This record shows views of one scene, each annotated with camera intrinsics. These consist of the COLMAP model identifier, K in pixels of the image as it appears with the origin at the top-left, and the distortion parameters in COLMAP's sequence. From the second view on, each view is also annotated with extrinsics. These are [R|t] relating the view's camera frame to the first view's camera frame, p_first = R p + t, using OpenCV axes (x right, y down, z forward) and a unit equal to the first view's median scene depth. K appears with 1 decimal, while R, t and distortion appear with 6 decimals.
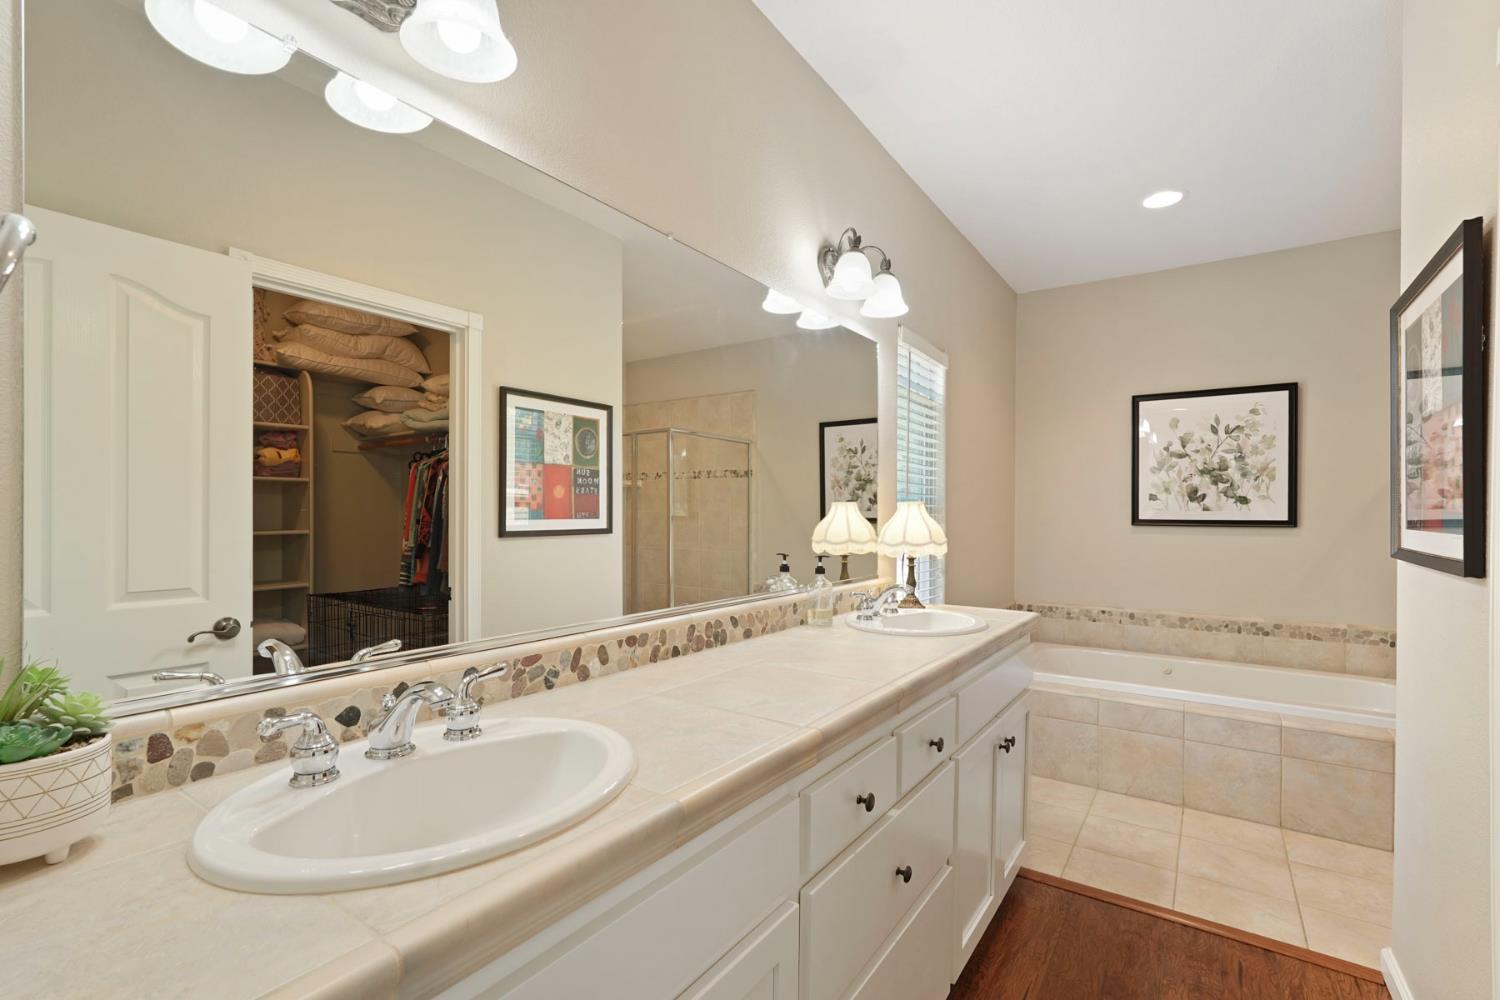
lens RADIAL K [[671.9, 0, 749.4], [0, 671.9, 514.2], [0, 0, 1]] dist [-0.009947, 0.005885]
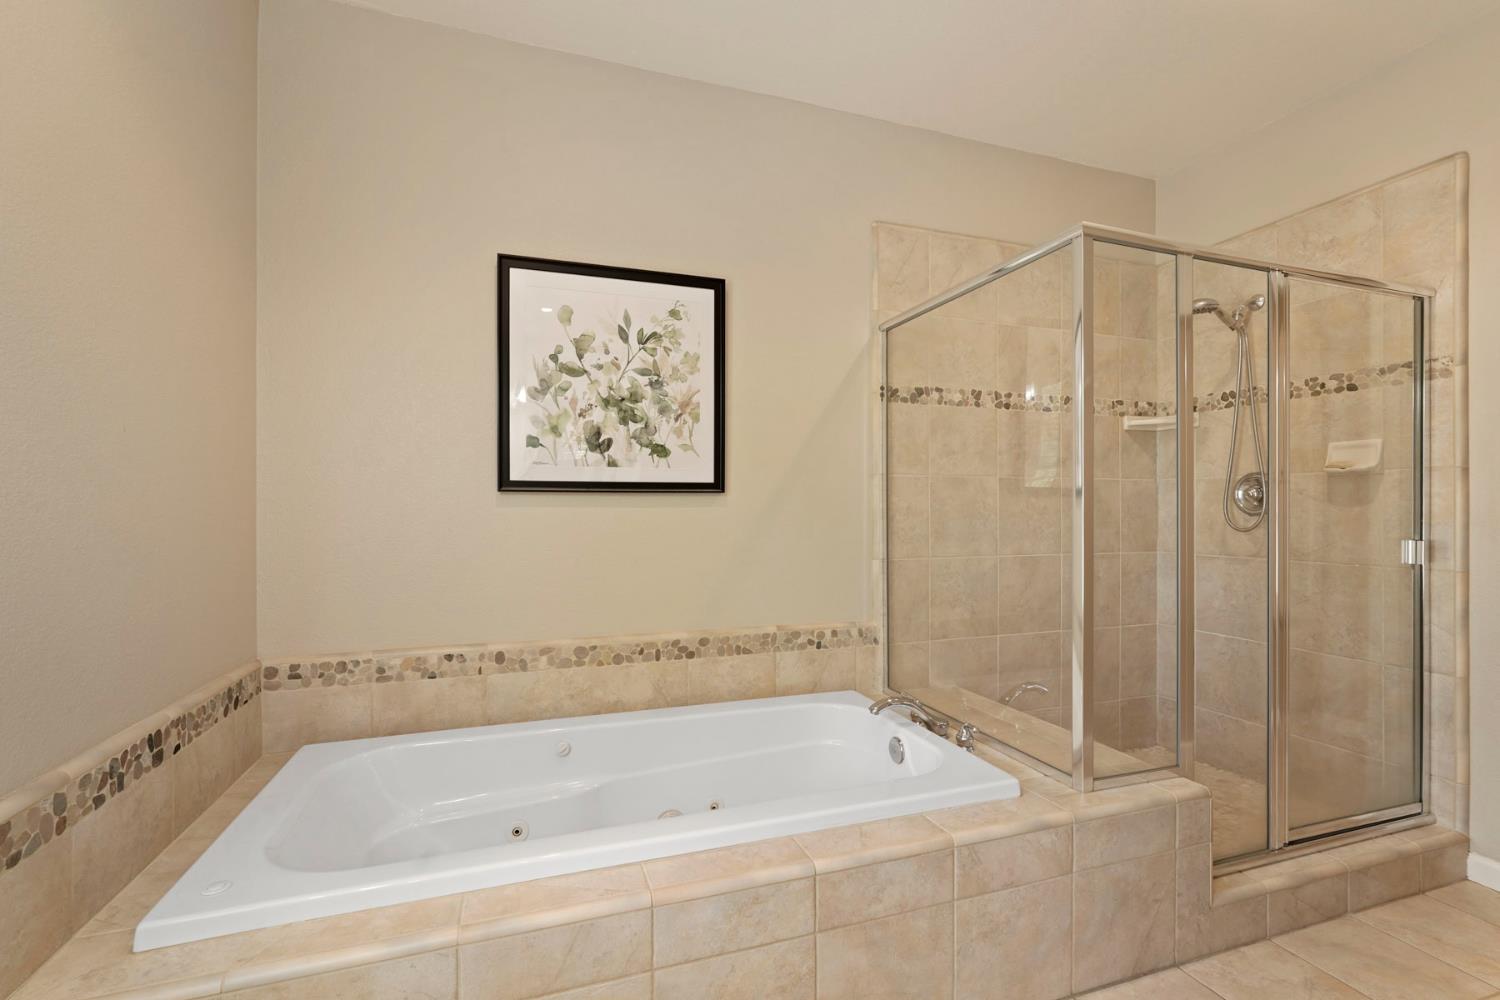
lens RADIAL K [[671.9, 0, 749.3], [0, 671.9, 507.2], [0, 0, 1]] dist [-0.009947, 0.005885]
pose [[0.590271, -0.008664, 0.807159, 0.267486], [0.003671, 0.999961, 0.008050, 0.027583], [-0.807197, -0.001788, 0.590279, 0.548170]]
